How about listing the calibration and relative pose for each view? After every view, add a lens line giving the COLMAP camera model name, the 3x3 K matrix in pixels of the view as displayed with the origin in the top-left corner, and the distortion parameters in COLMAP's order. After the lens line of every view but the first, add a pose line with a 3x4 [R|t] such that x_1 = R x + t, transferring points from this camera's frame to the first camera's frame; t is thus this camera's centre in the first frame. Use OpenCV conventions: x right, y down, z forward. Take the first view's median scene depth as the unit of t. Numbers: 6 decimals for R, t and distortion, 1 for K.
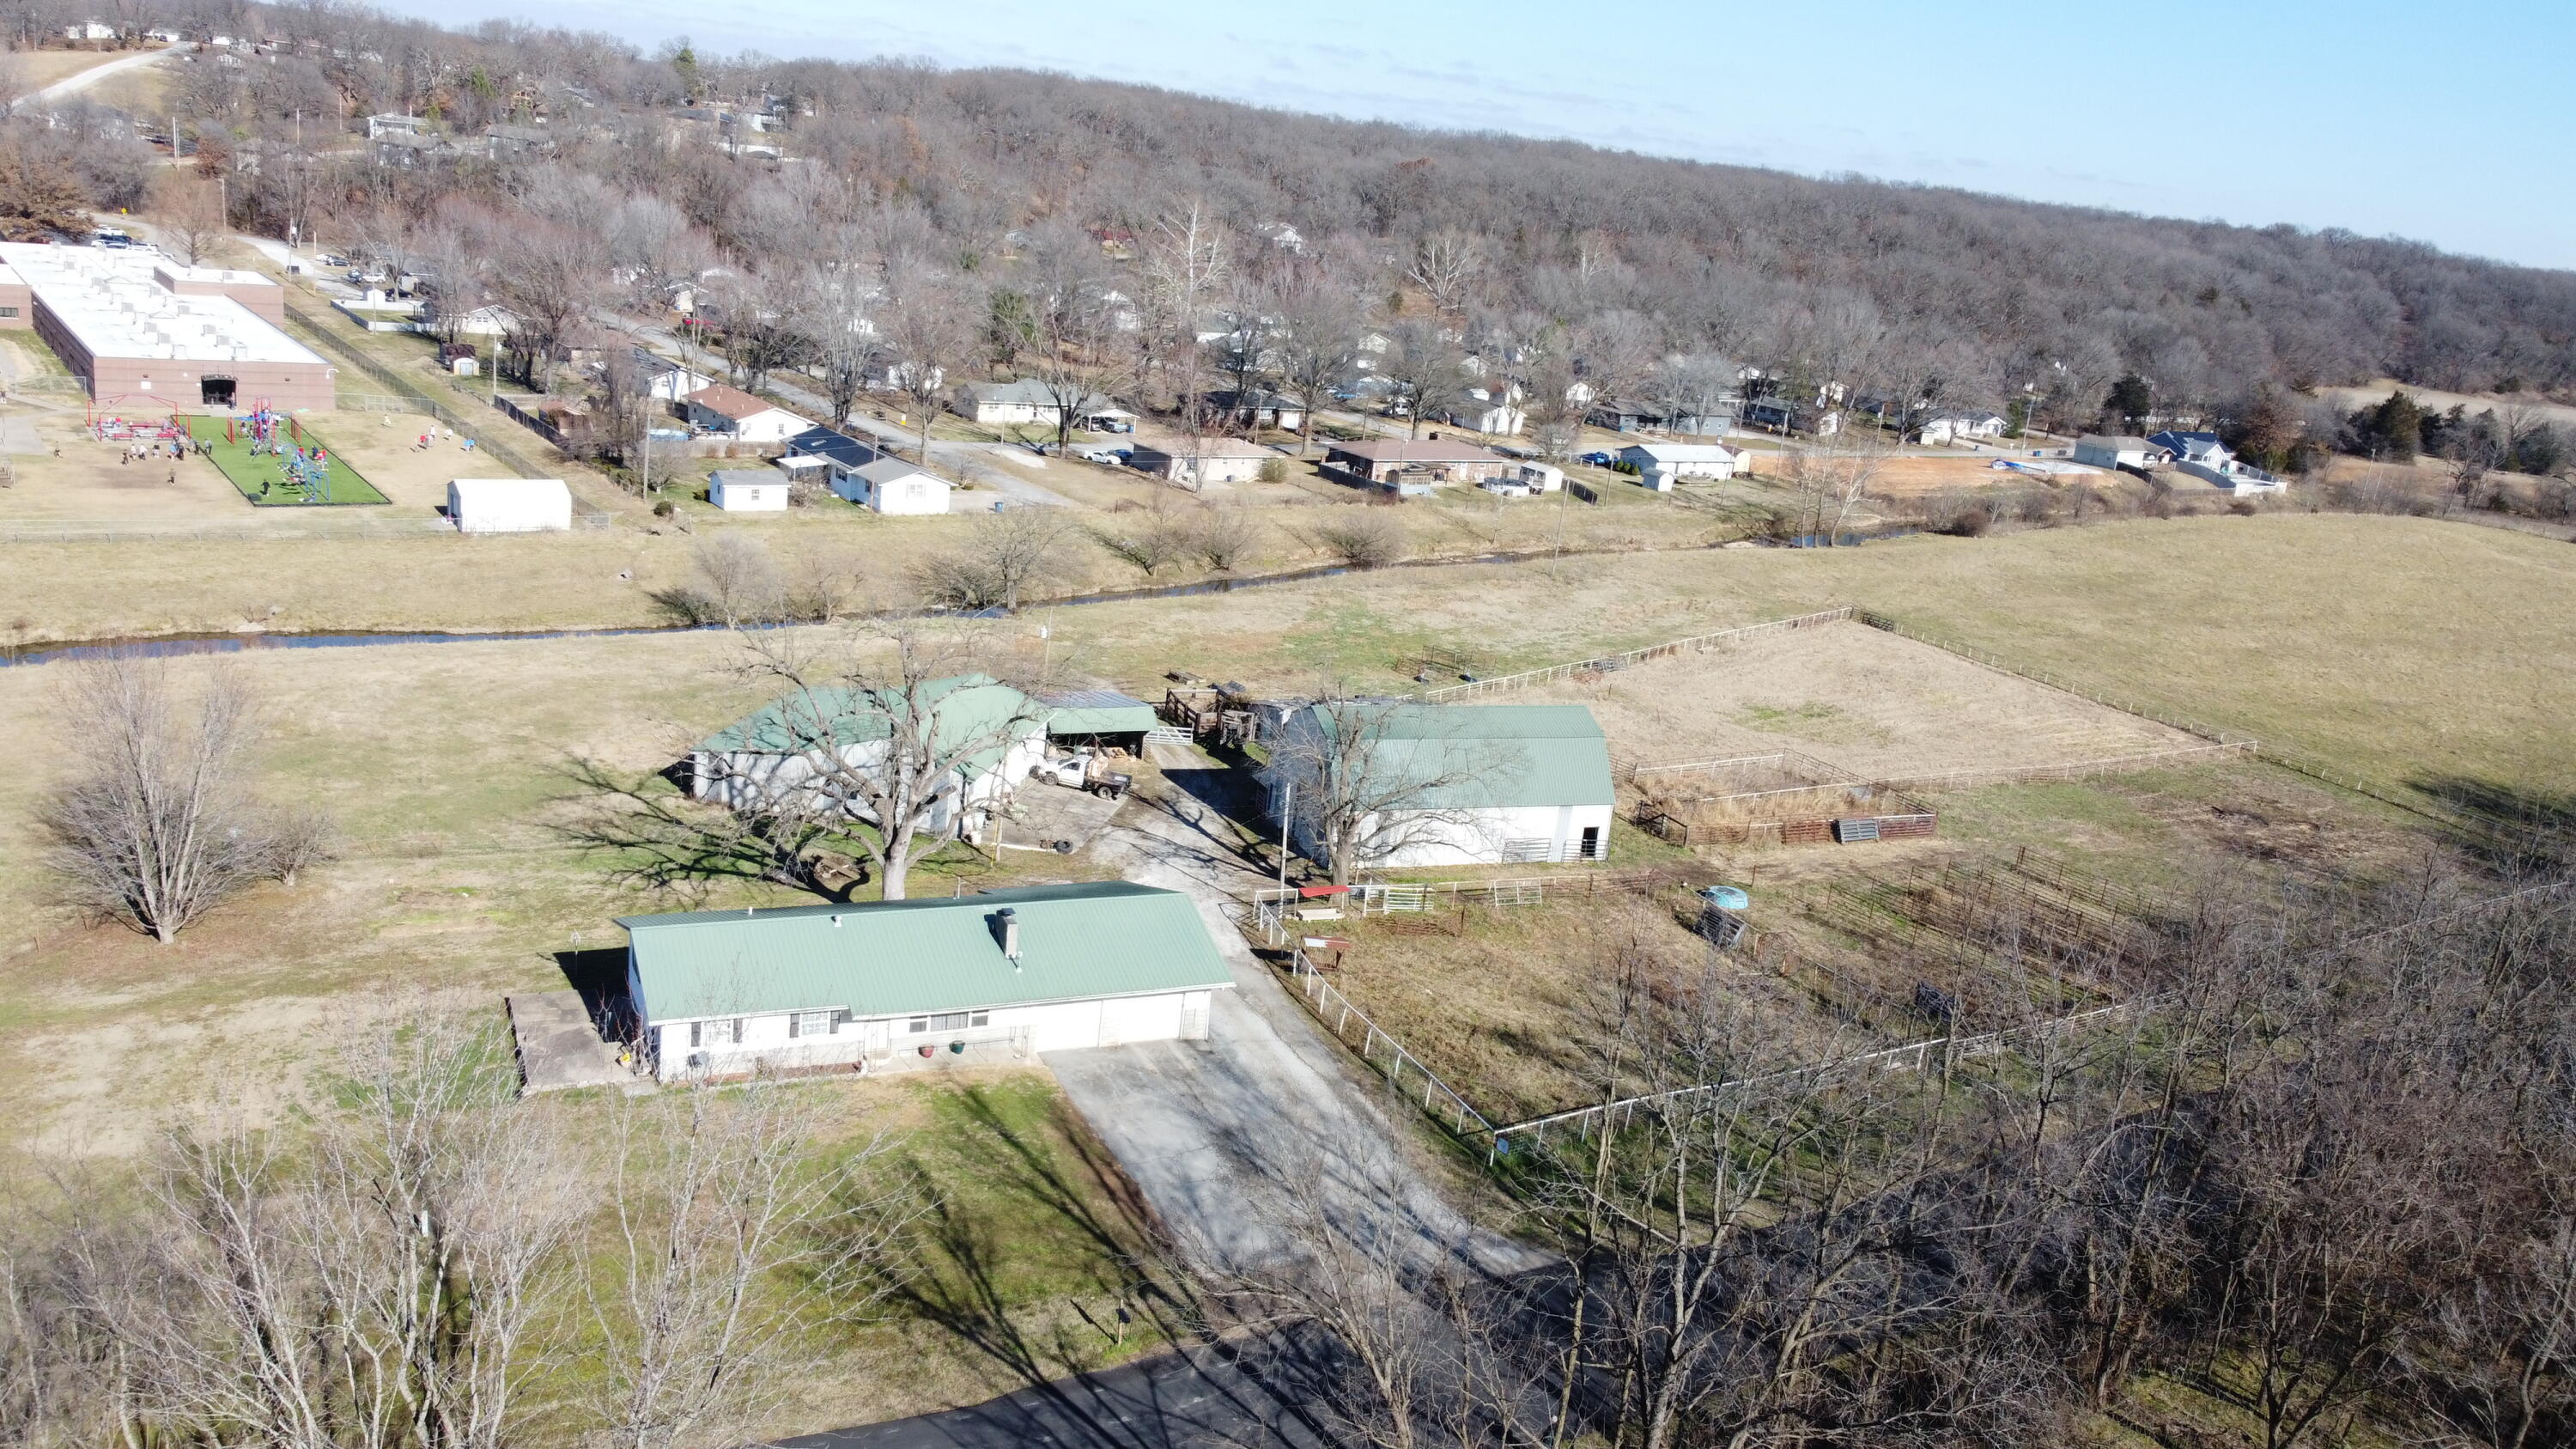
lens RADIAL K [[1940.9, 0, 1267.3], [0, 1940.9, 664.9], [0, 0, 1]] dist [0.000364, -0.009184]
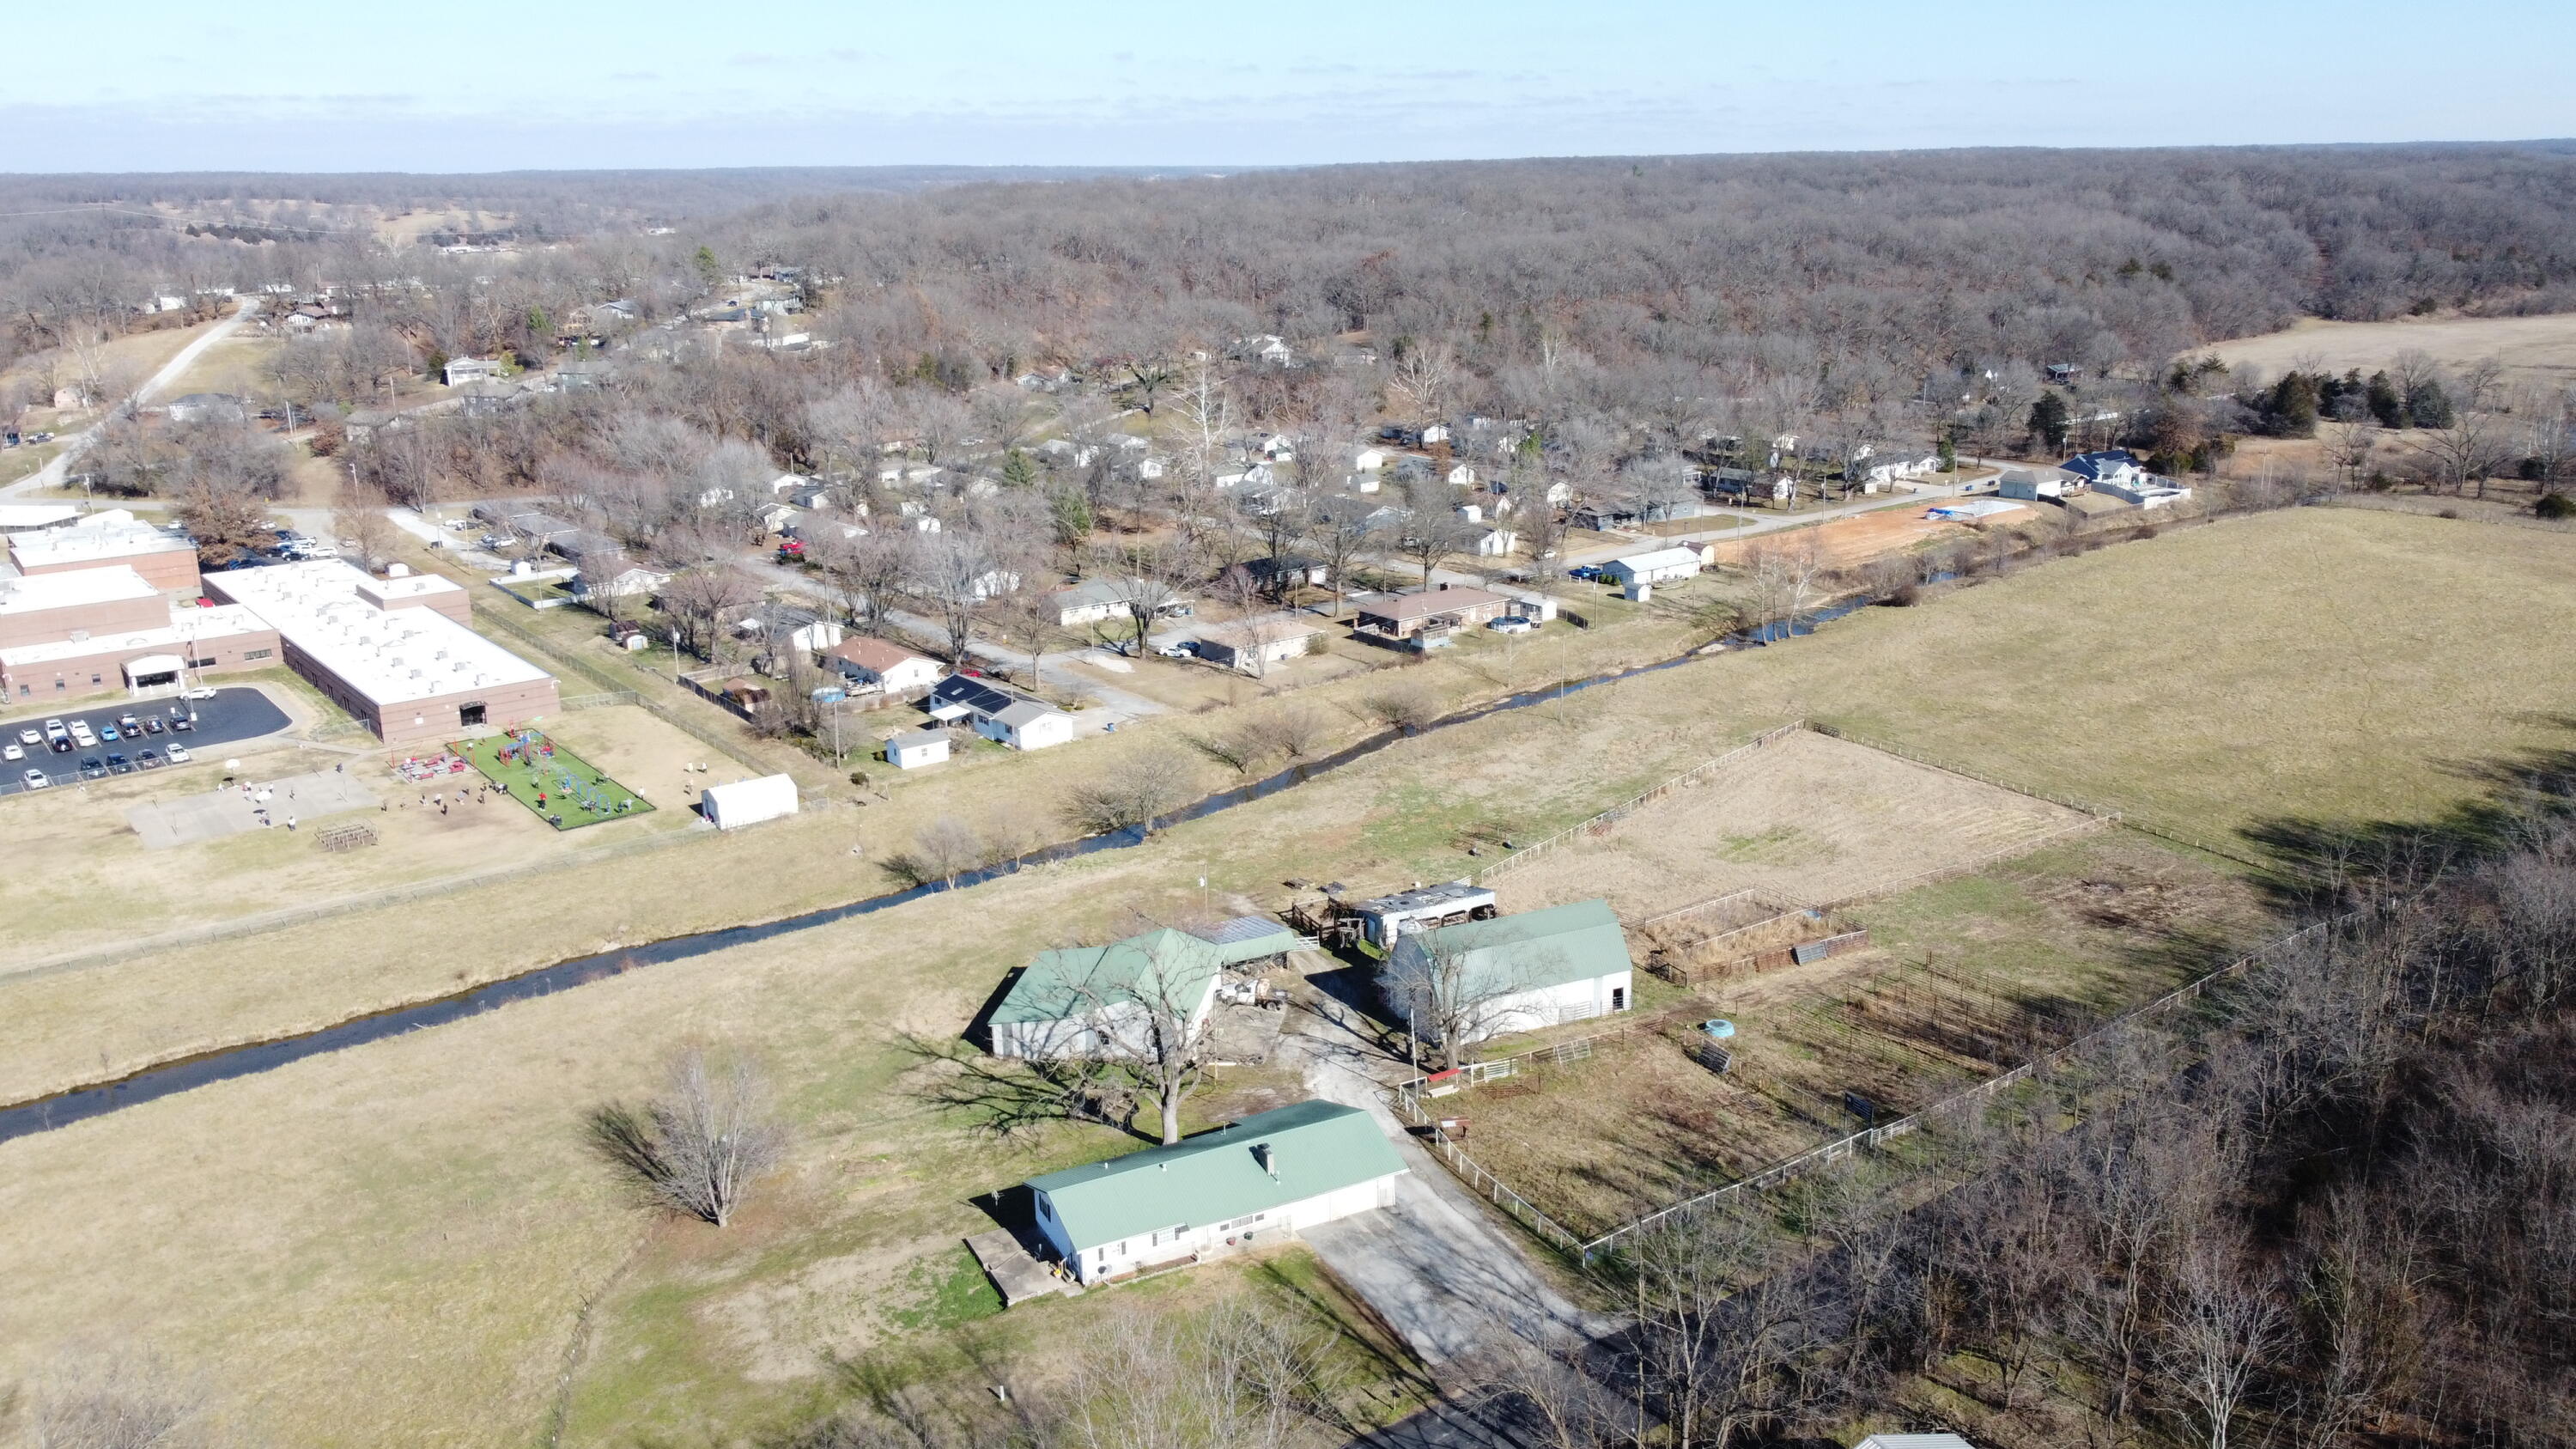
lens RADIAL K [[1909.5, 0, 1273.4], [0, 1909.5, 700.5], [0, 0, 1]] dist [0.003663, -0.013543]
pose [[0.991388, -0.130821, -0.006015, -0.029546], [0.130868, 0.991365, 0.008276, -0.107760], [0.004880, -0.008992, 0.999948, -0.249531]]
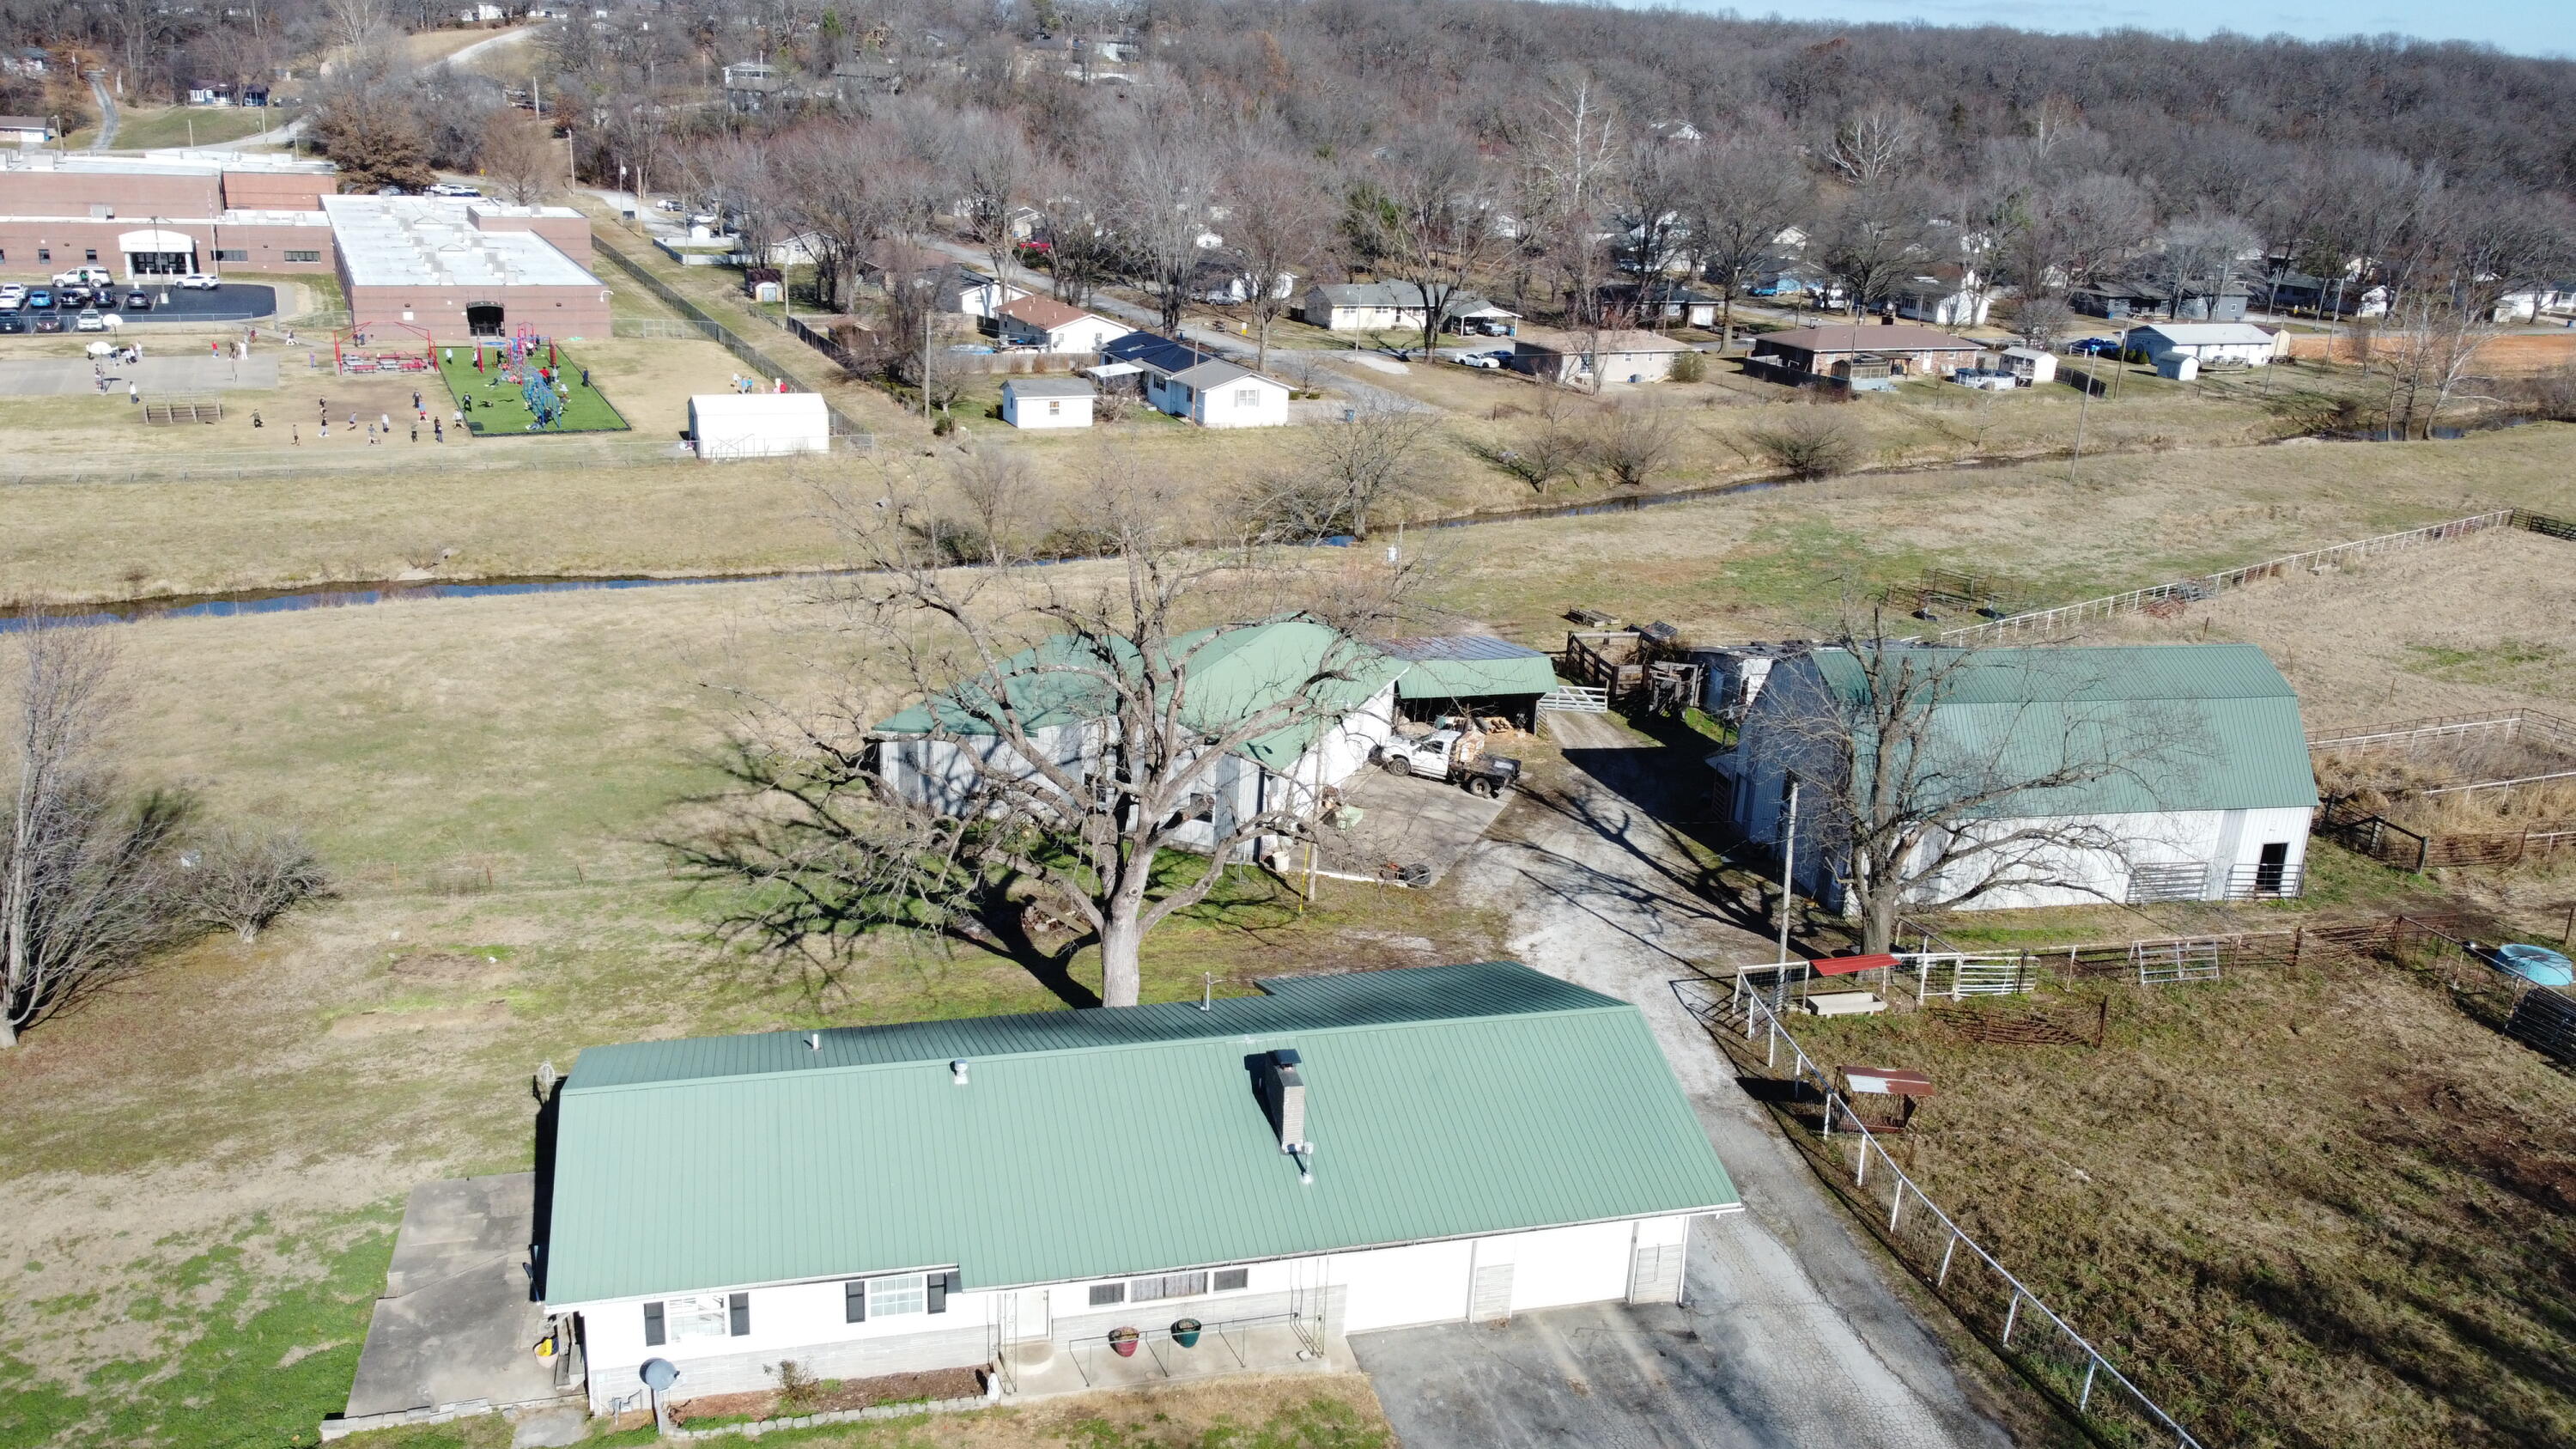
lens RADIAL K [[1942.1, 0, 1258.4], [0, 1942.1, 720.9], [0, 0, 1]] dist [0.002693, -0.008915]
pose [[0.979834, -0.007058, -0.199690, -0.016265], [0.017404, 0.998592, 0.050104, 0.005493], [0.199056, -0.052569, 0.978577, 0.216185]]
